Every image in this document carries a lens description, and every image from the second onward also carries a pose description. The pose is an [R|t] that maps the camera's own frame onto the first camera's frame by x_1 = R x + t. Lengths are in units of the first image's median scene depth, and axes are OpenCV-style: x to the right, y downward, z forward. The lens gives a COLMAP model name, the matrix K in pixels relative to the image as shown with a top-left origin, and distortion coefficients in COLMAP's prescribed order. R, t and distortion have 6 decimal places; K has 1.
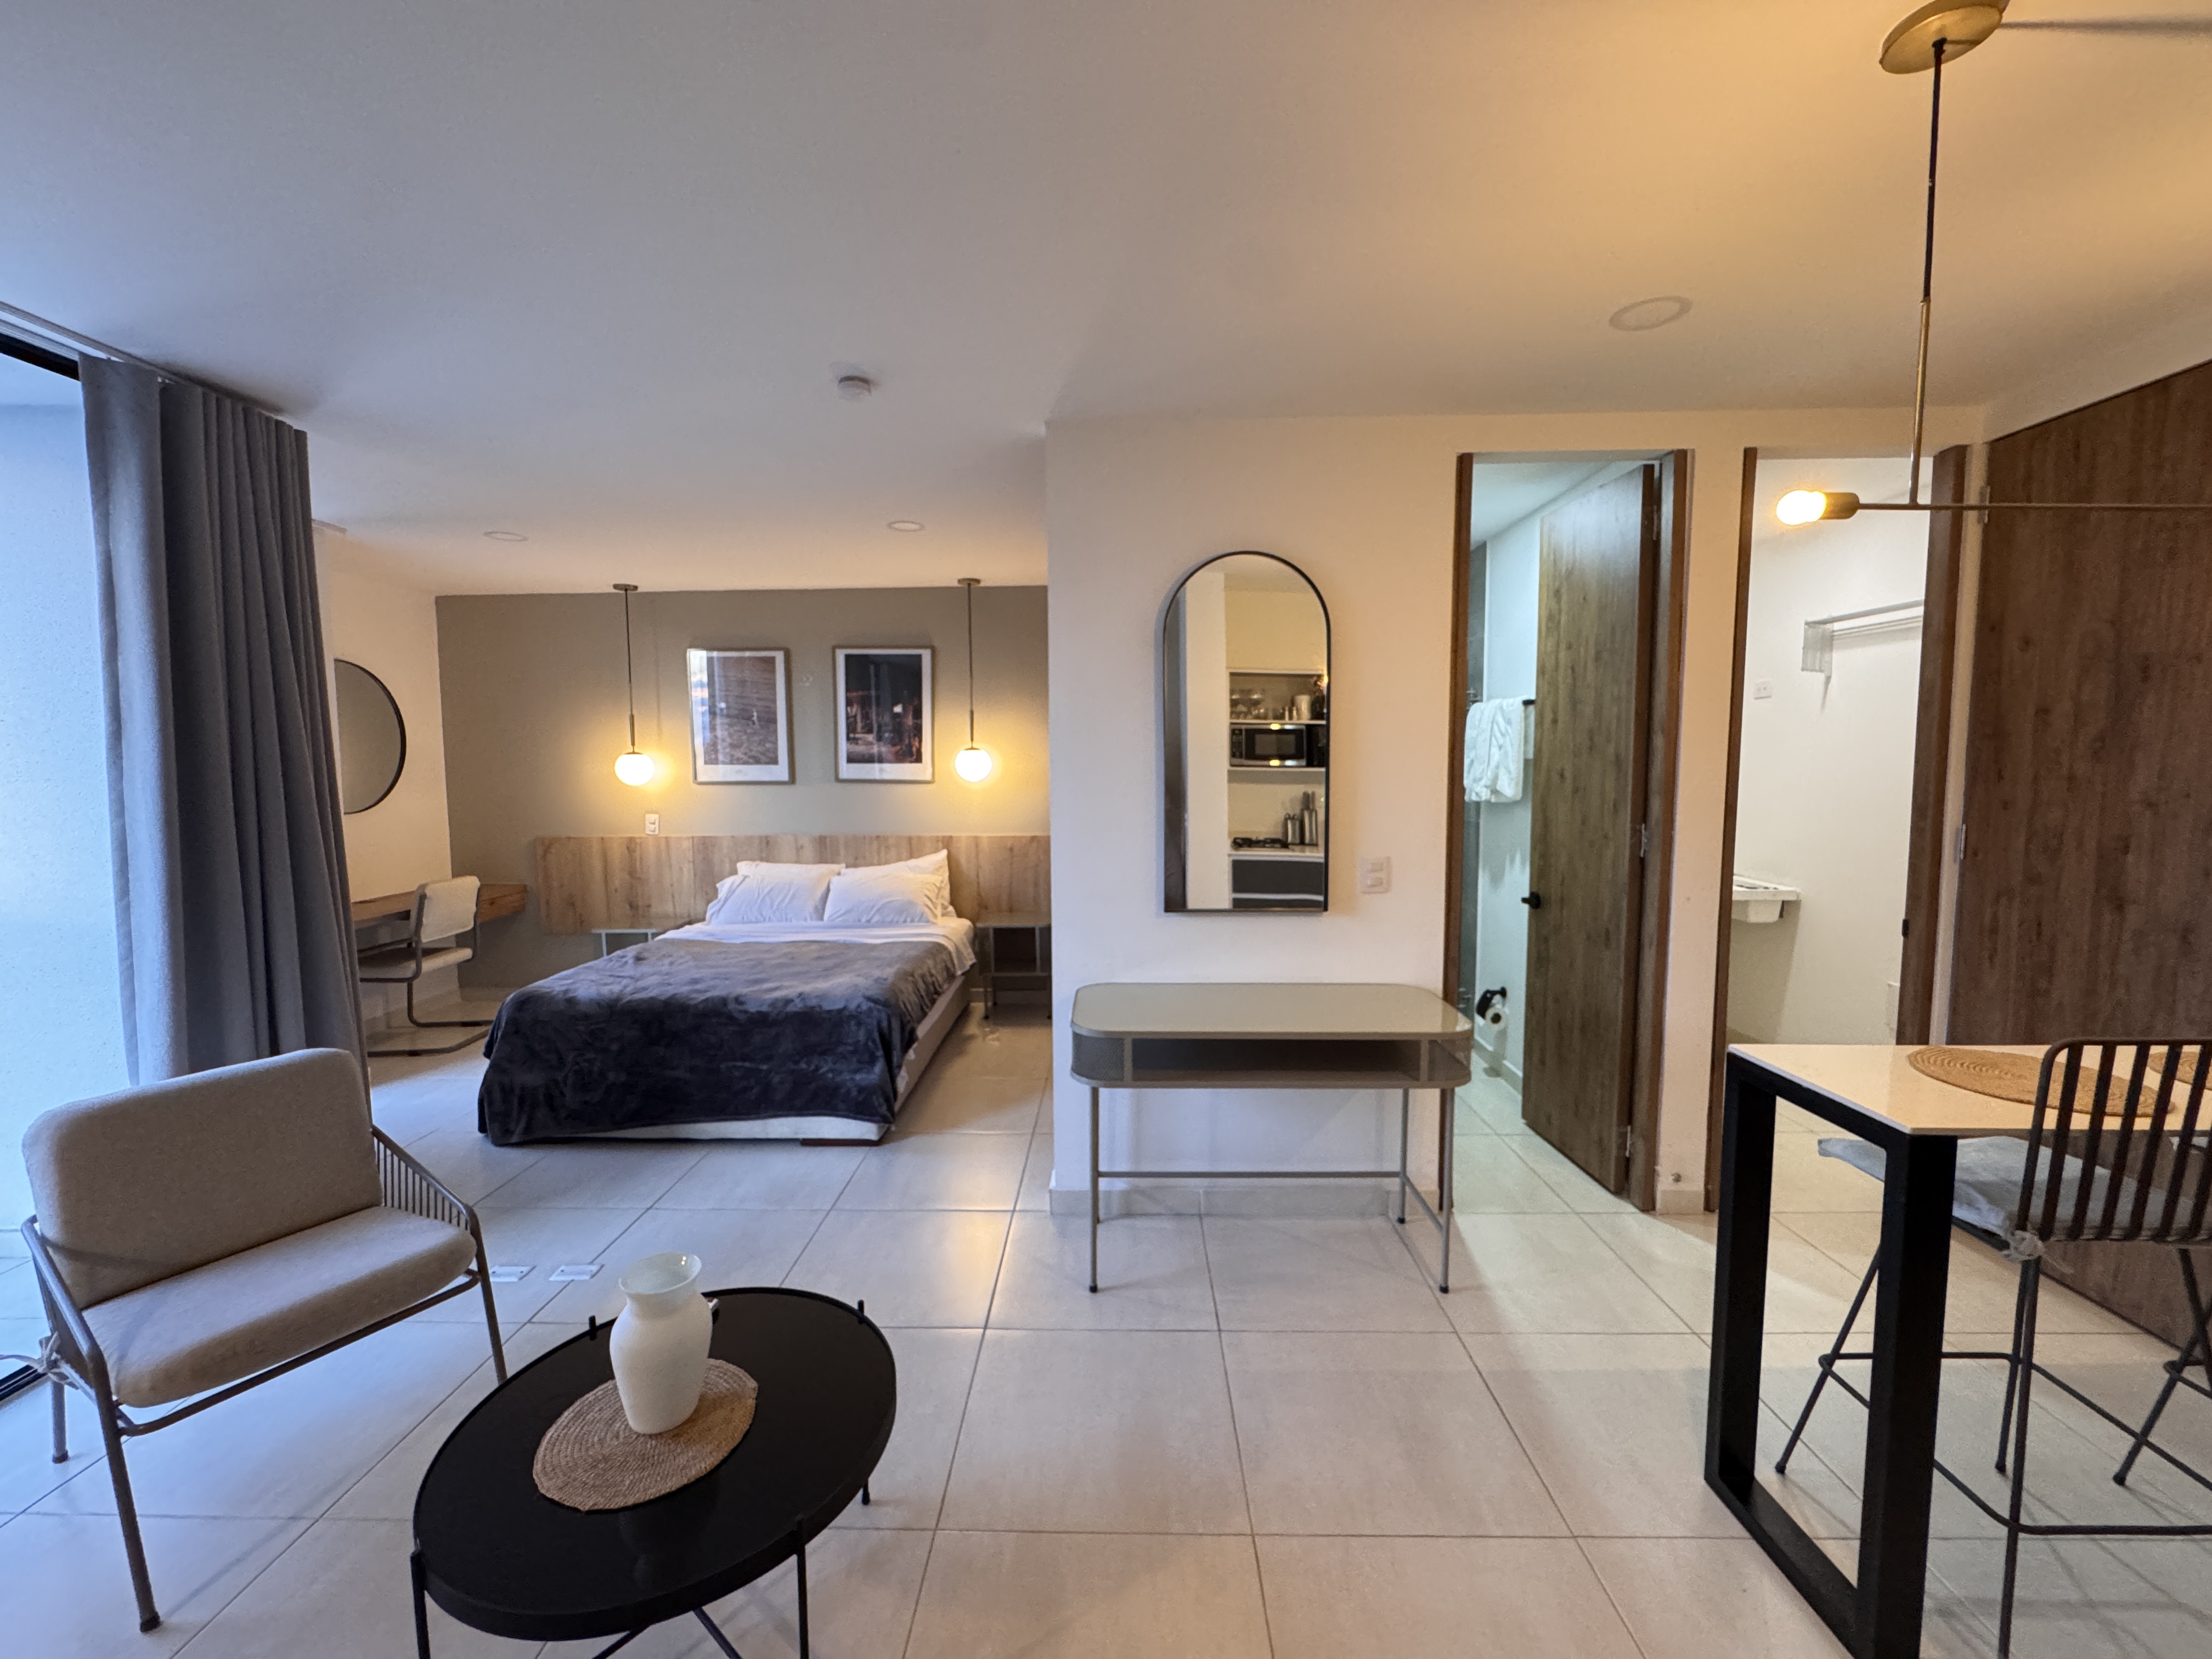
lens RADIAL K [[892.7, 0, 1102.3], [0, 892.7, 828.1], [0, 0, 1]] dist [-0.003016, -0.000336]
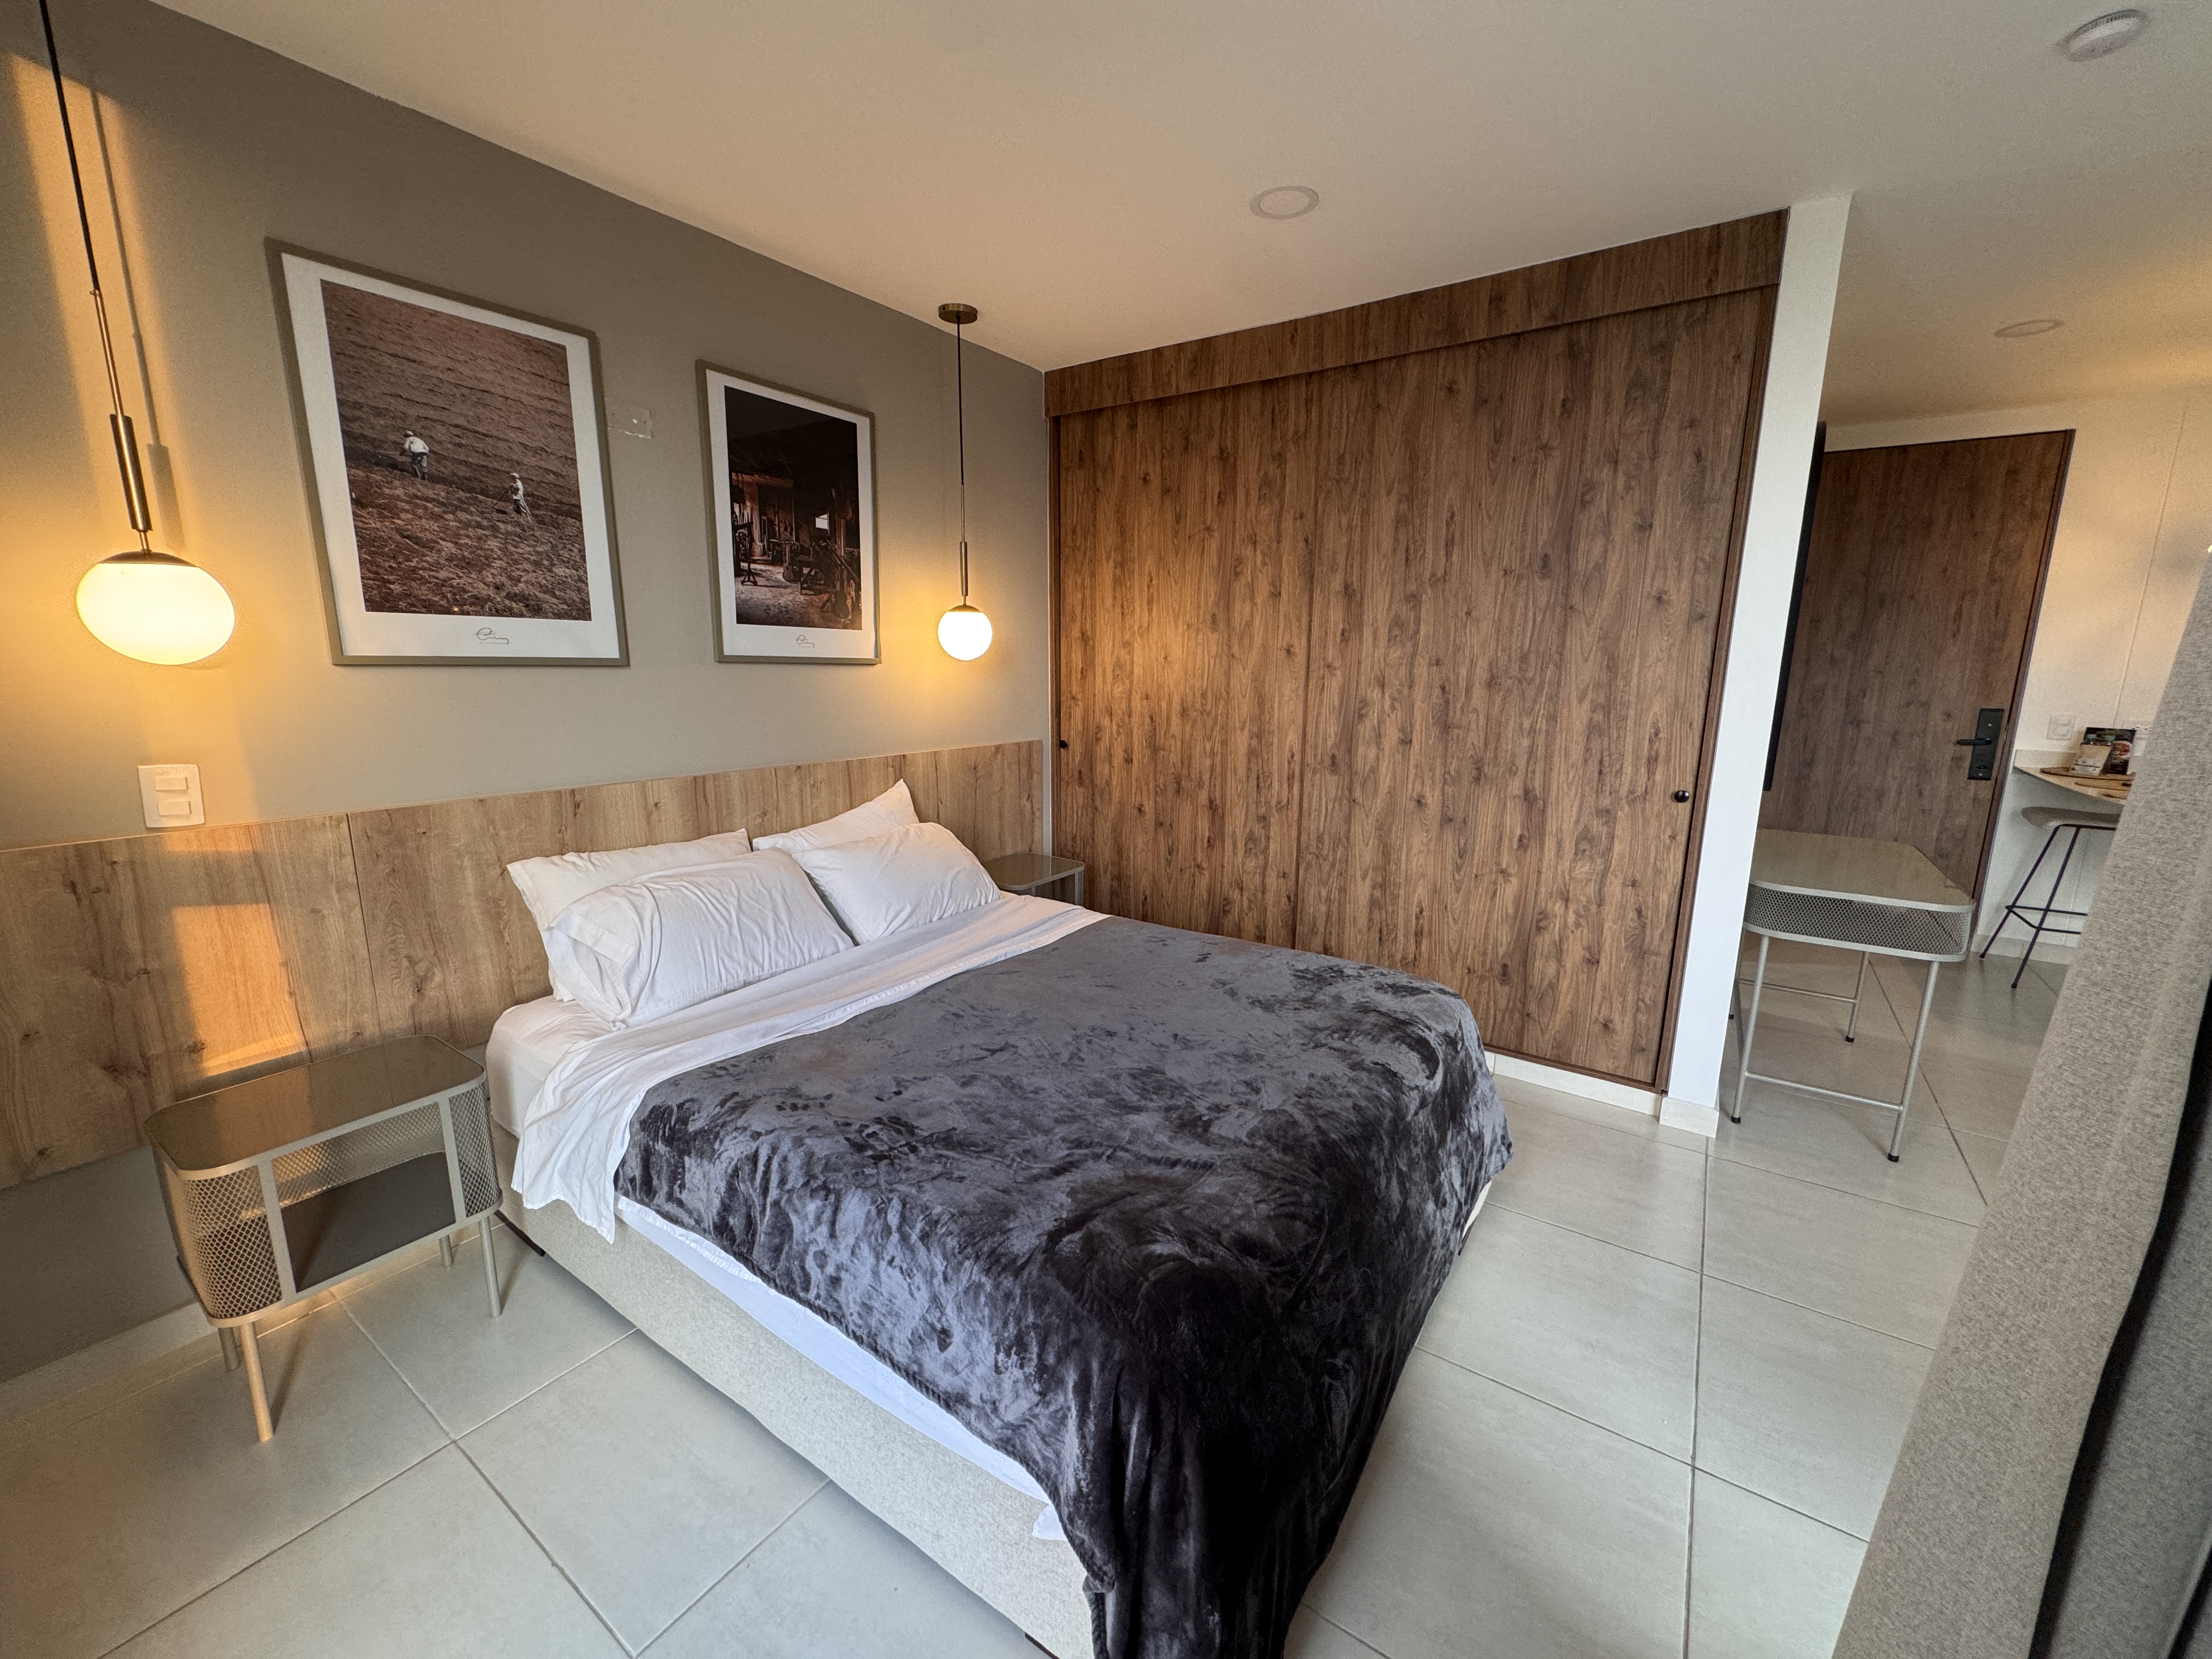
lens RADIAL K [[892.7, 0, 1101.8], [0, 892.7, 830.6], [0, 0, 1]] dist [-0.003016, -0.000336]
pose [[0.545081, -0.150419, 0.824779, -0.929692], [0.049274, 0.987820, 0.147590, -0.035714], [-0.836934, -0.039809, 0.545854, 0.876452]]
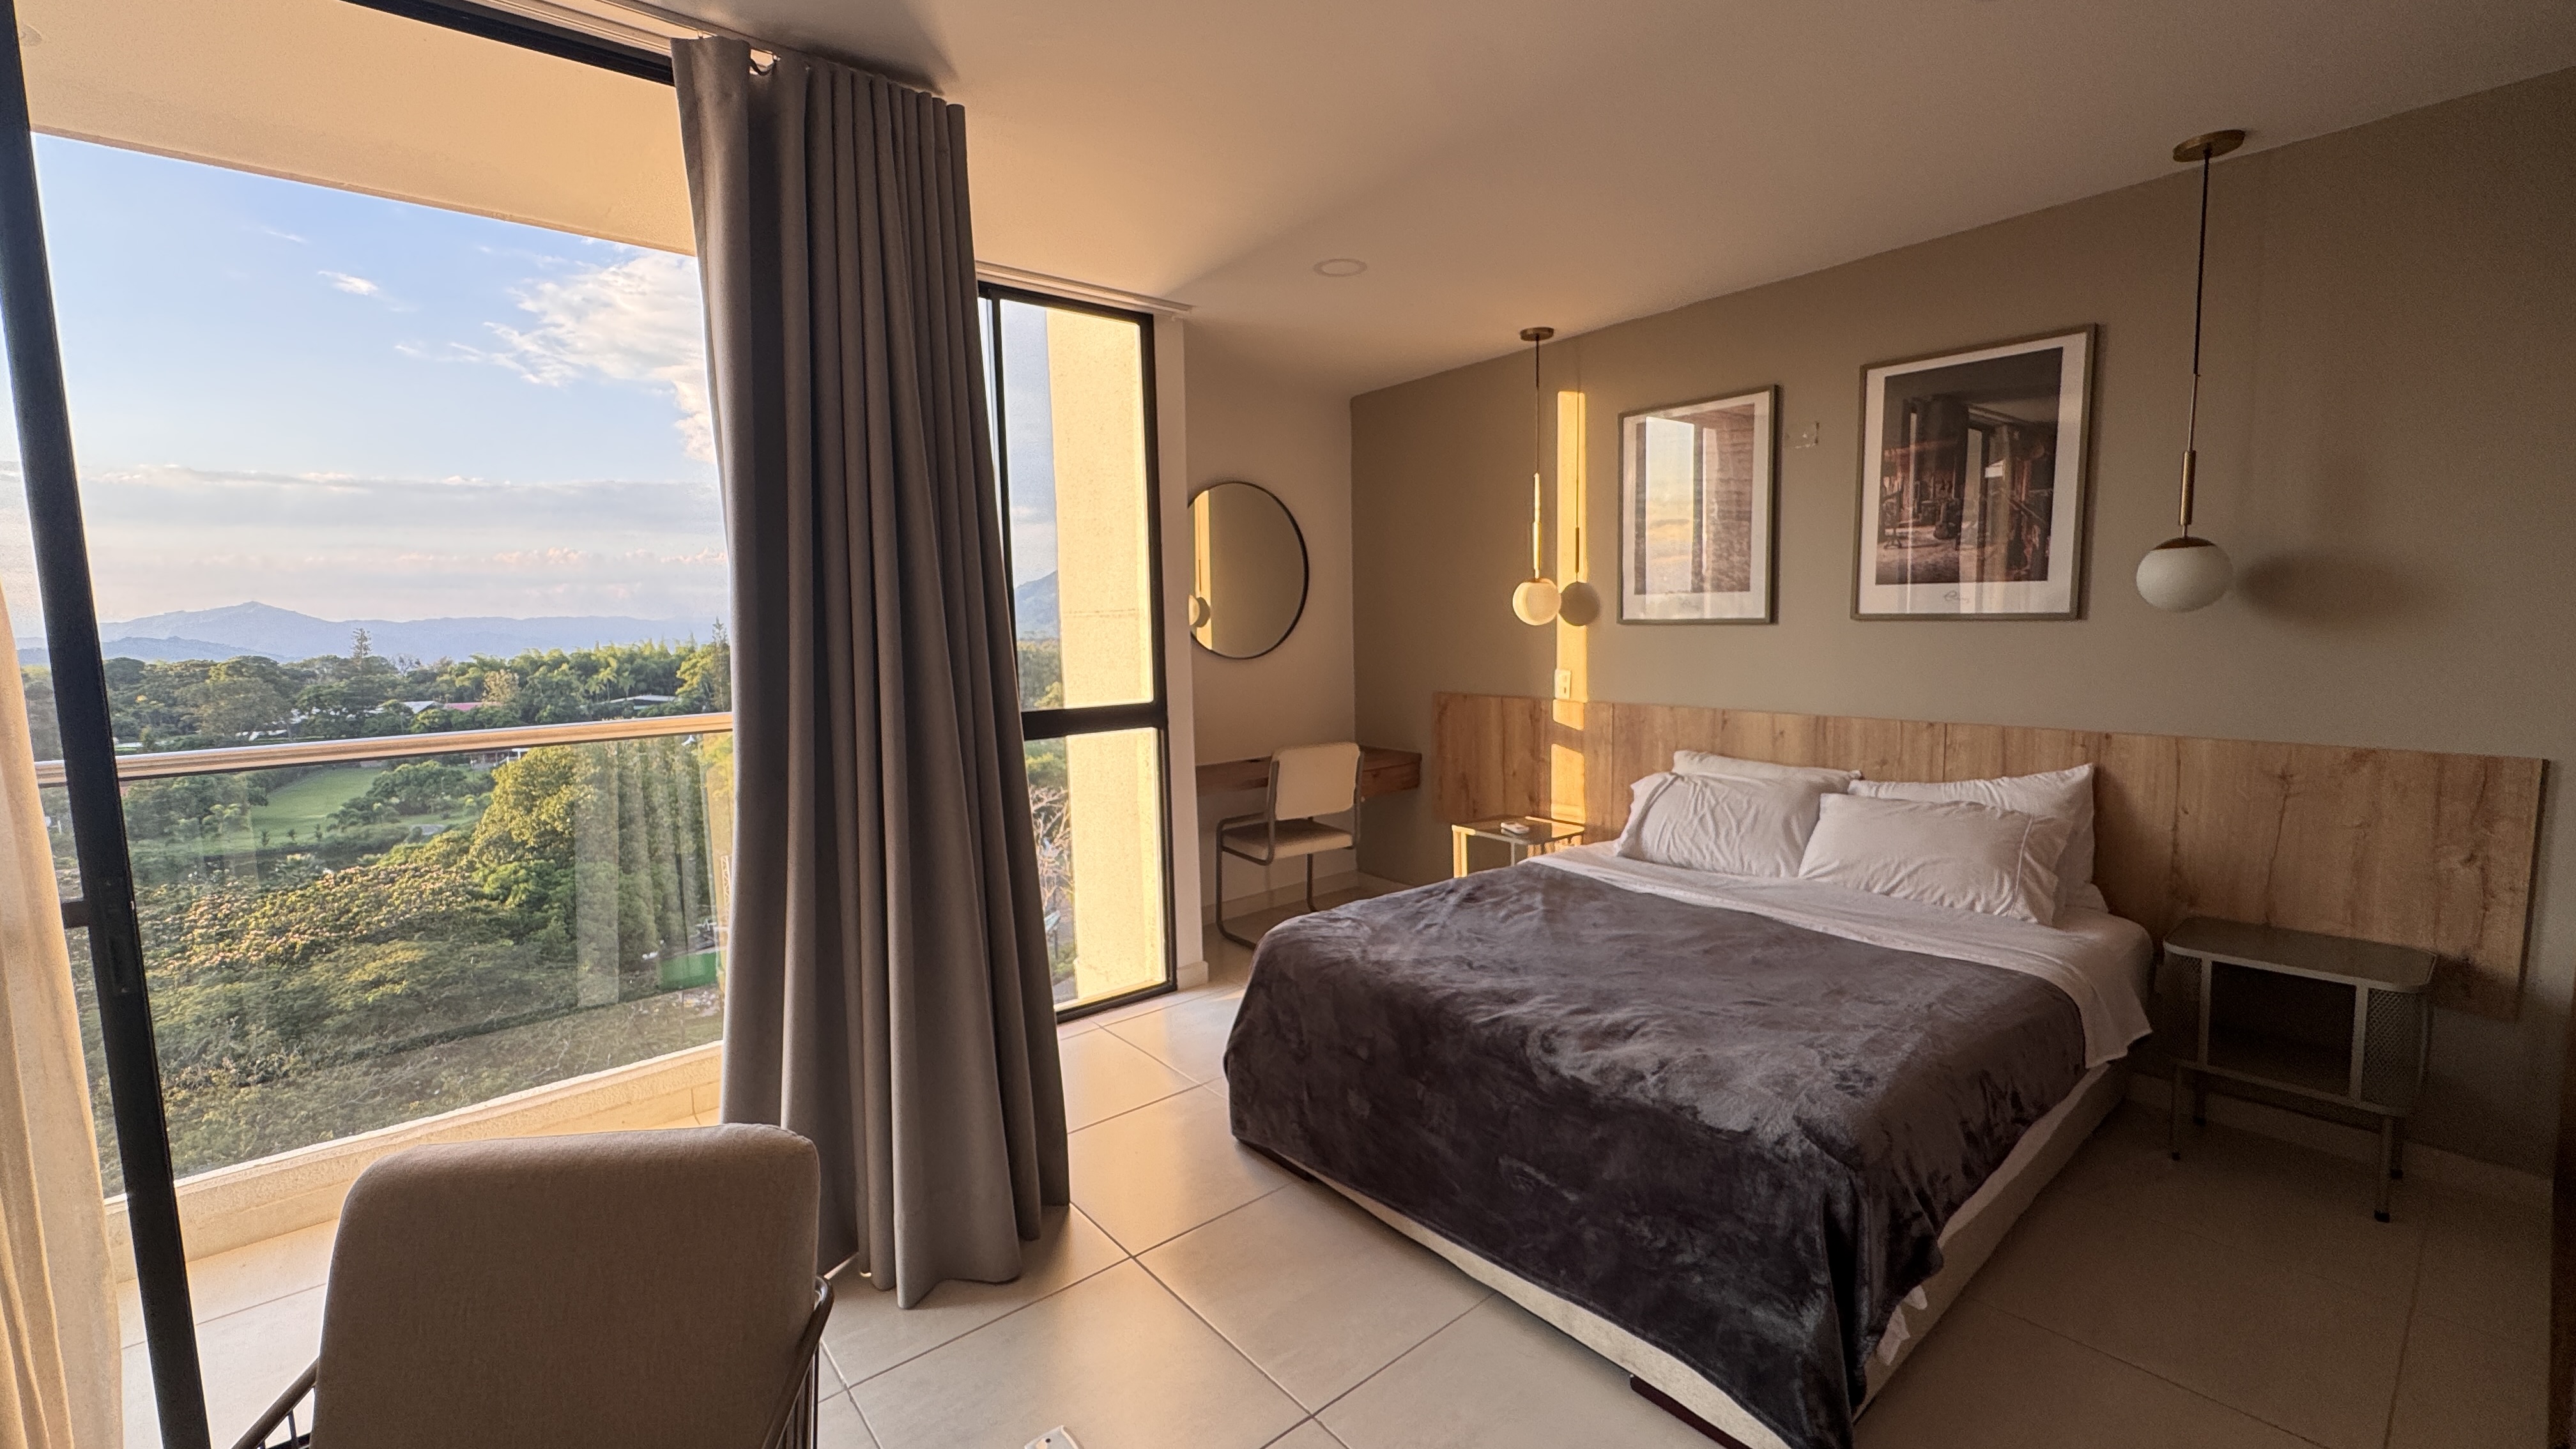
lens RADIAL K [[1029.6, 0, 1285.5], [0, 1029.6, 730.3], [0, 0, 1]] dist [-0.002635, -0.000080]
pose [[0.654425, 0.071546, -0.752734, -0.073877], [-0.037021, 0.997351, 0.062611, -0.017280], [0.755220, -0.013107, 0.655341, 0.508491]]
